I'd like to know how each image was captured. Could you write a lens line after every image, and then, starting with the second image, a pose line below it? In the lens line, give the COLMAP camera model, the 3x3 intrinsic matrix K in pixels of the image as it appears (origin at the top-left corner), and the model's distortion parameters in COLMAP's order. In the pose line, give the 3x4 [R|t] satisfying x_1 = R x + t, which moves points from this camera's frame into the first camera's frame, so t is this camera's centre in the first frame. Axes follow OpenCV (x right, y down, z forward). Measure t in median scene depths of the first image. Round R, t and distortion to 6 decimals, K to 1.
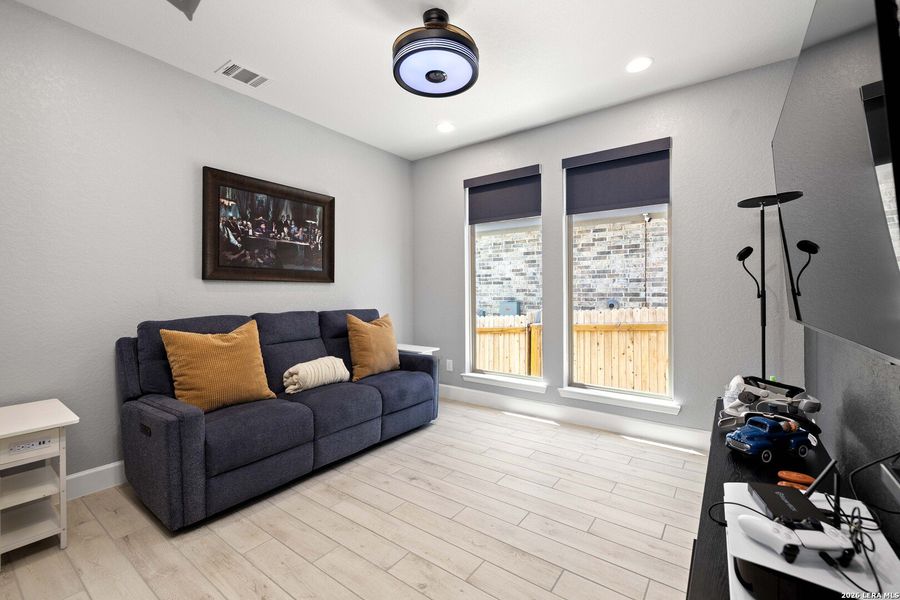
lens RADIAL K [[386.2, 0, 450.1], [0, 386.2, 295.4], [0, 0, 1]] dist [0.000011, -0.000099]
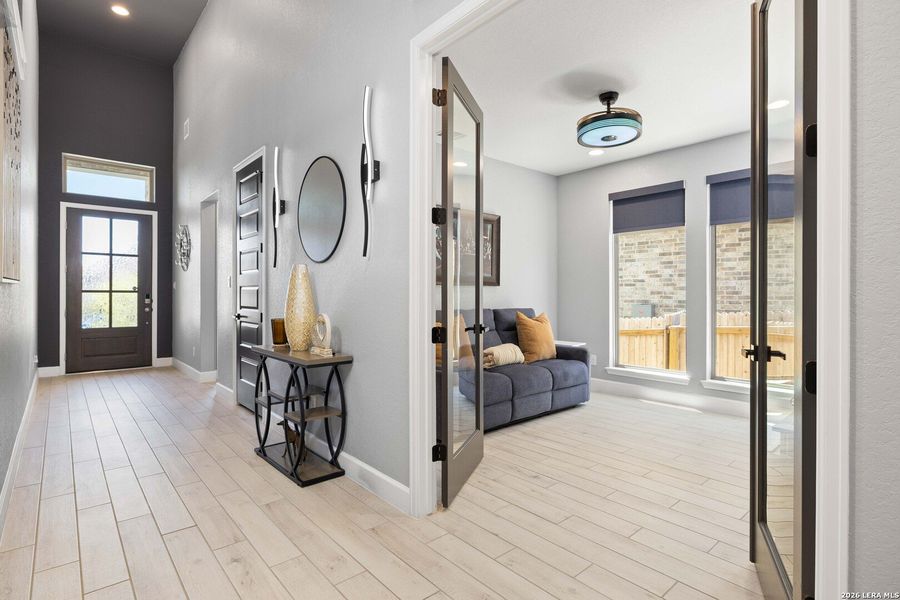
lens RADIAL K [[449.3, 0, 448.6], [0, 449.3, 298.2], [0, 0, 1]] dist [-0.013796, 0.000259]
pose [[0.974284, 0.005273, -0.225261, -0.133366], [-0.005126, 0.999986, 0.001241, 0.003835], [0.225264, -0.000054, 0.974298, -0.397851]]
